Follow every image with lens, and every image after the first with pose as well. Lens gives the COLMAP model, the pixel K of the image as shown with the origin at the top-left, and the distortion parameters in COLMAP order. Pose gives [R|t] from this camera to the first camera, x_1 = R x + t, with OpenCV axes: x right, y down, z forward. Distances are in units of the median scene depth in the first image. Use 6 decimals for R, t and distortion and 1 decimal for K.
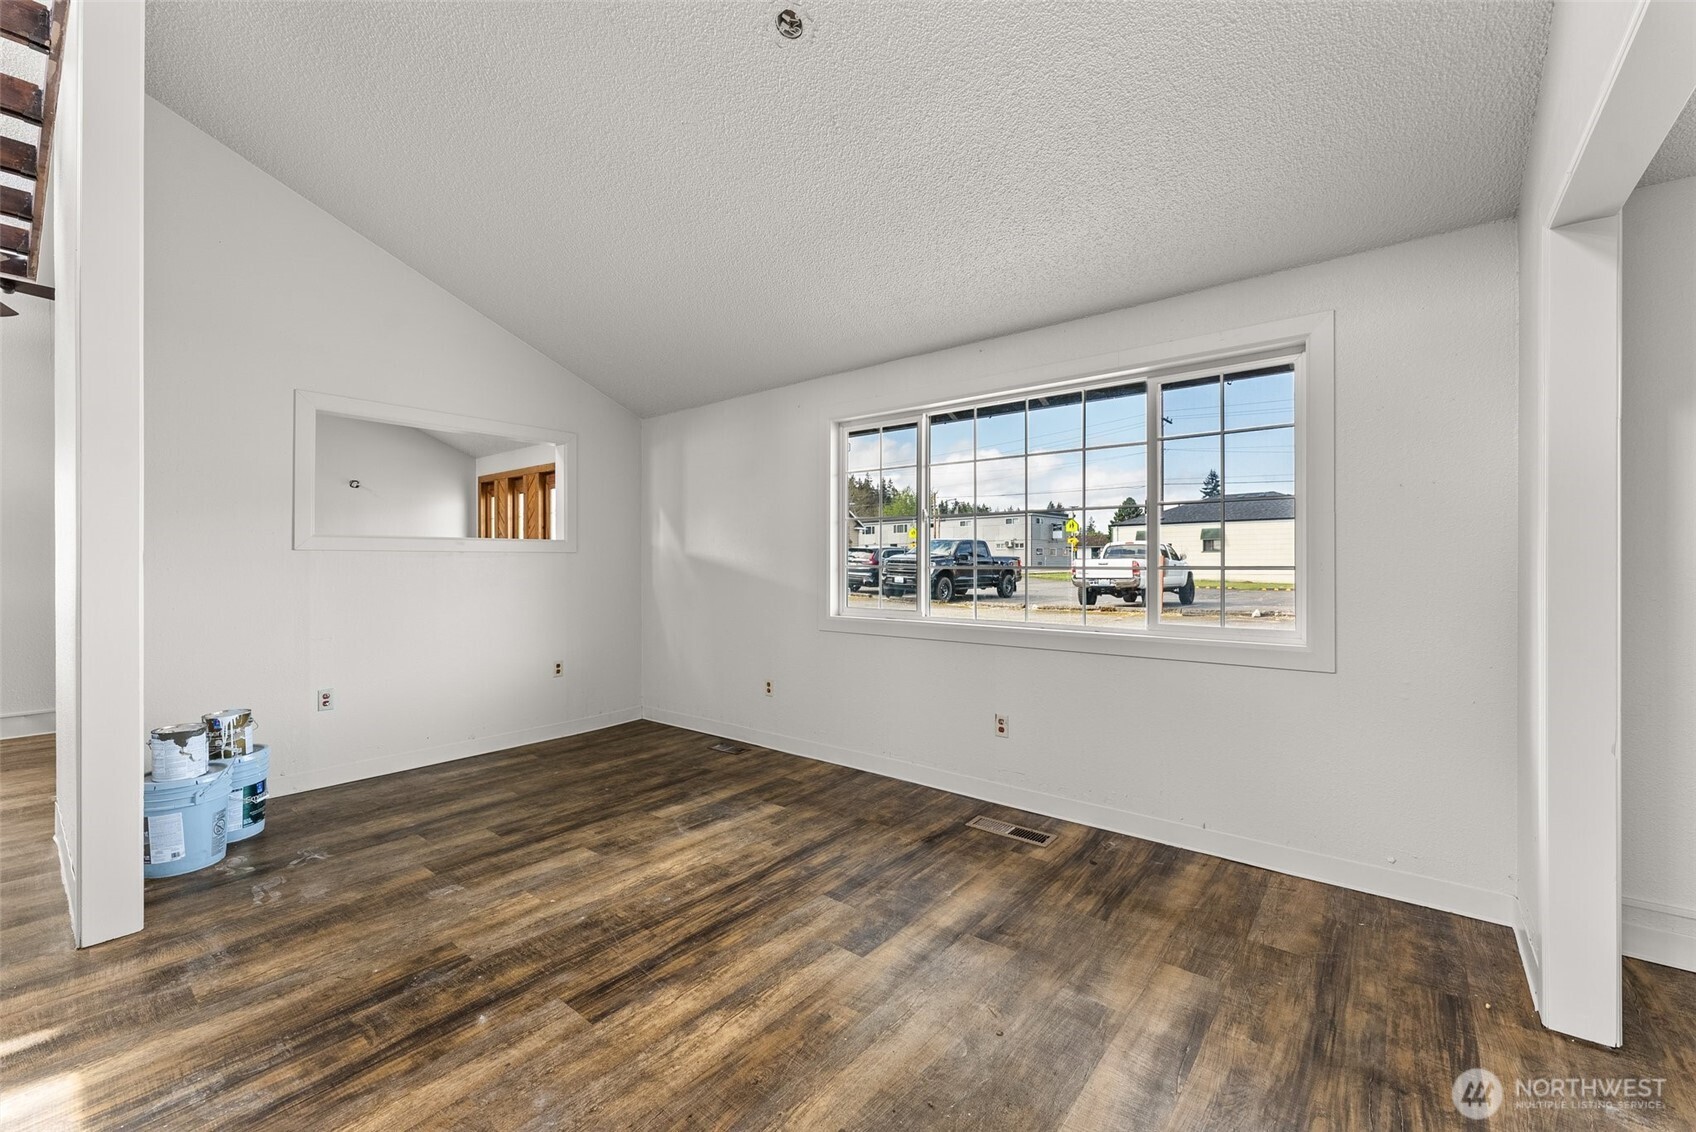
lens RADIAL K [[685.8, 0, 856.0], [0, 685.8, 566.9], [0, 0, 1]] dist [-0.001879, 0.000174]
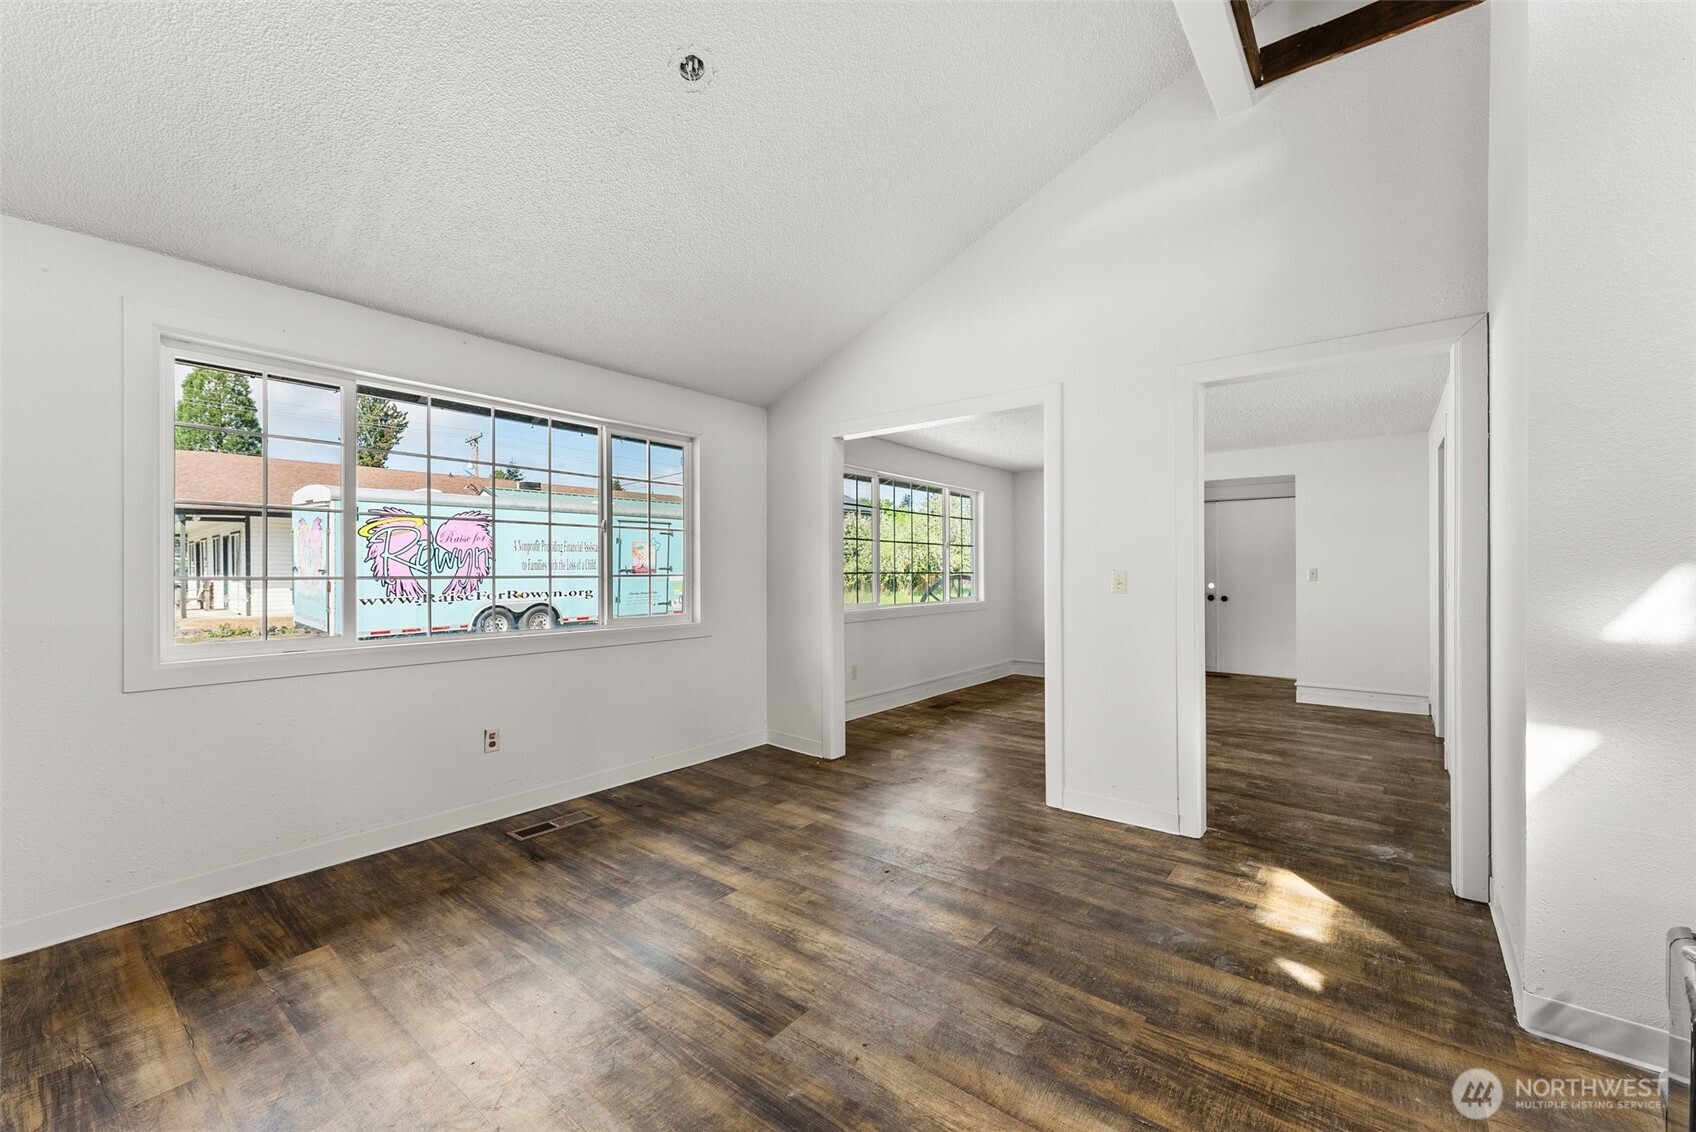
lens RADIAL K [[685.8, 0, 856.0], [0, 685.8, 566.9], [0, 0, 1]] dist [-0.001879, 0.000174]
pose [[-0.021822, 0.008779, 0.999723, -0.899571], [0.010523, 0.999908, -0.008551, 0.001708], [-0.999706, 0.010333, -0.021912, 0.591538]]
